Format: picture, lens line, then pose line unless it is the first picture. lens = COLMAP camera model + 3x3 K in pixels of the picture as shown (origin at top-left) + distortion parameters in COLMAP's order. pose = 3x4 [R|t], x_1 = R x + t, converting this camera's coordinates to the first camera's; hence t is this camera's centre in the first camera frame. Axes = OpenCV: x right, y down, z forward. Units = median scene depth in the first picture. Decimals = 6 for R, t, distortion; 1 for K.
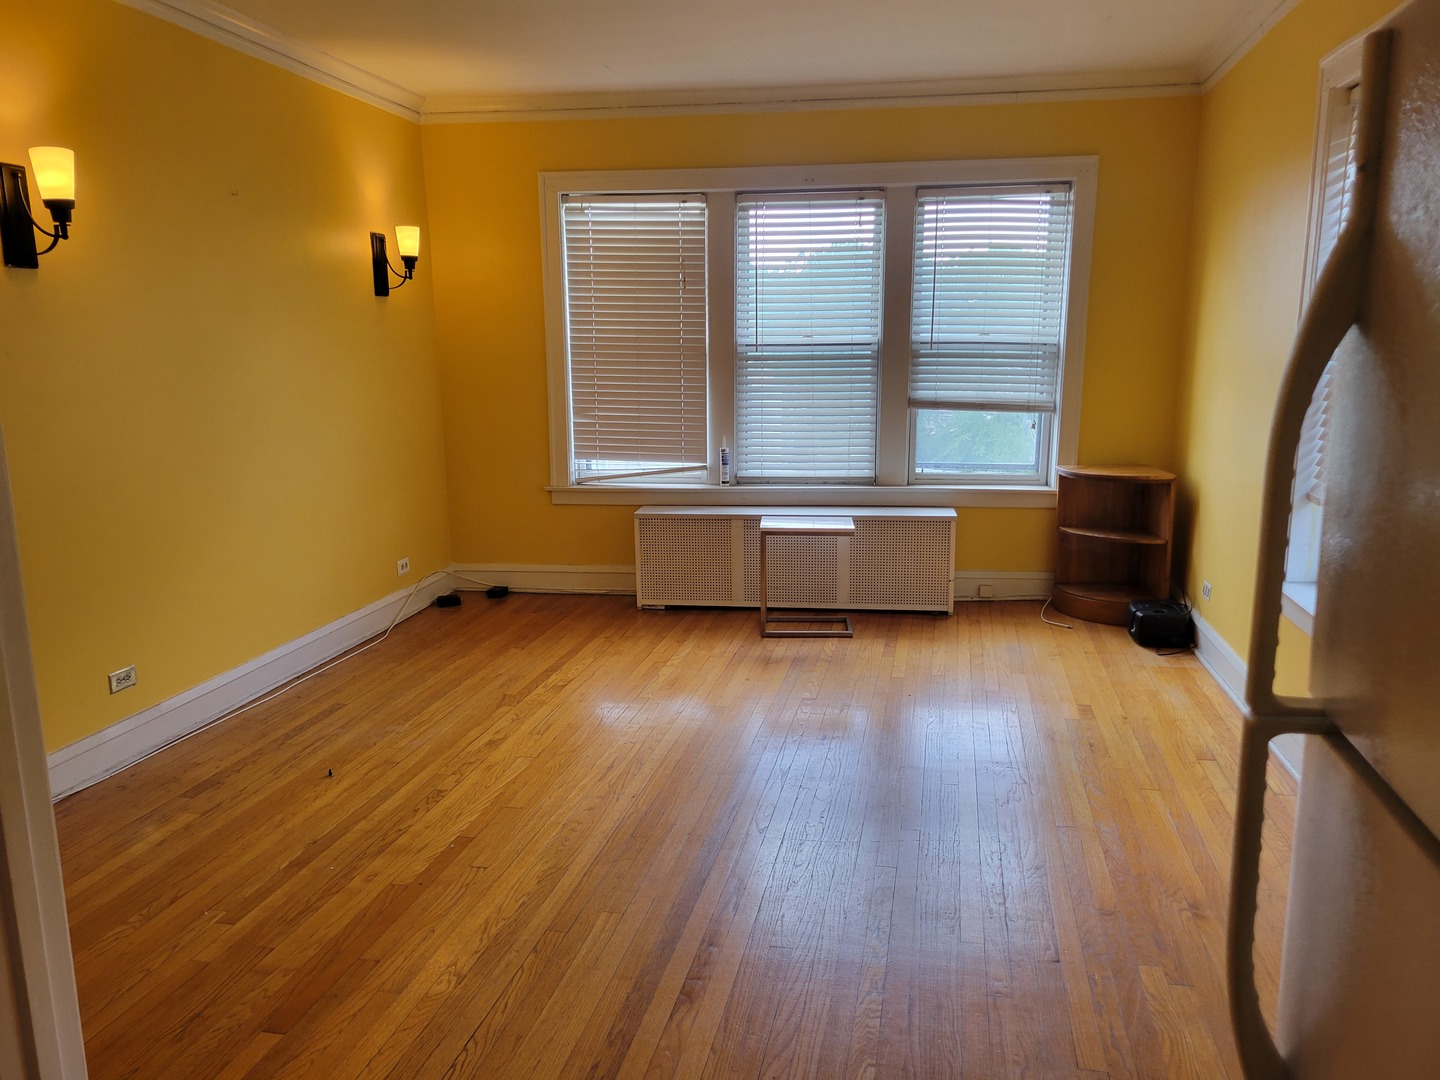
lens RADIAL K [[1077.0, 0, 720.0], [0, 1077.0, 540.0], [0, 0, 1]] dist [0.062483, -0.000304]
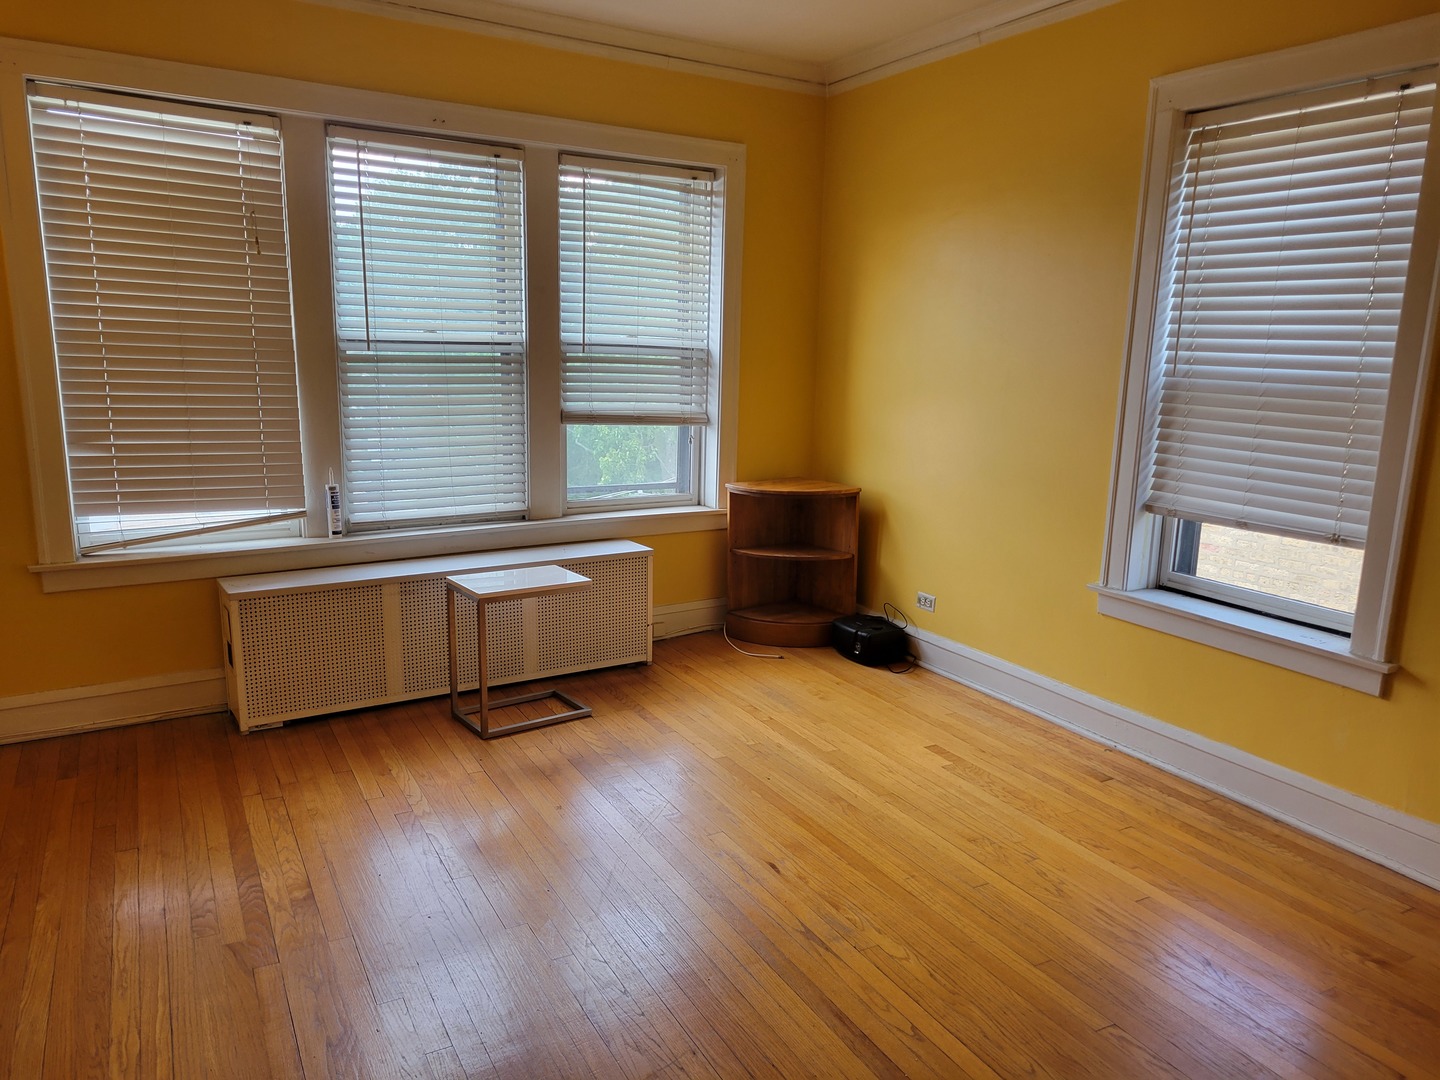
lens RADIAL K [[1082.9, 0, 721.5], [0, 1082.9, 558.4], [0, 0, 1]] dist [0.082518, -0.058608]
pose [[0.764733, -0.106171, 0.635540, -0.271029], [0.093424, 0.994179, 0.053668, -0.053380], [-0.637539, 0.018333, 0.770200, 0.289634]]
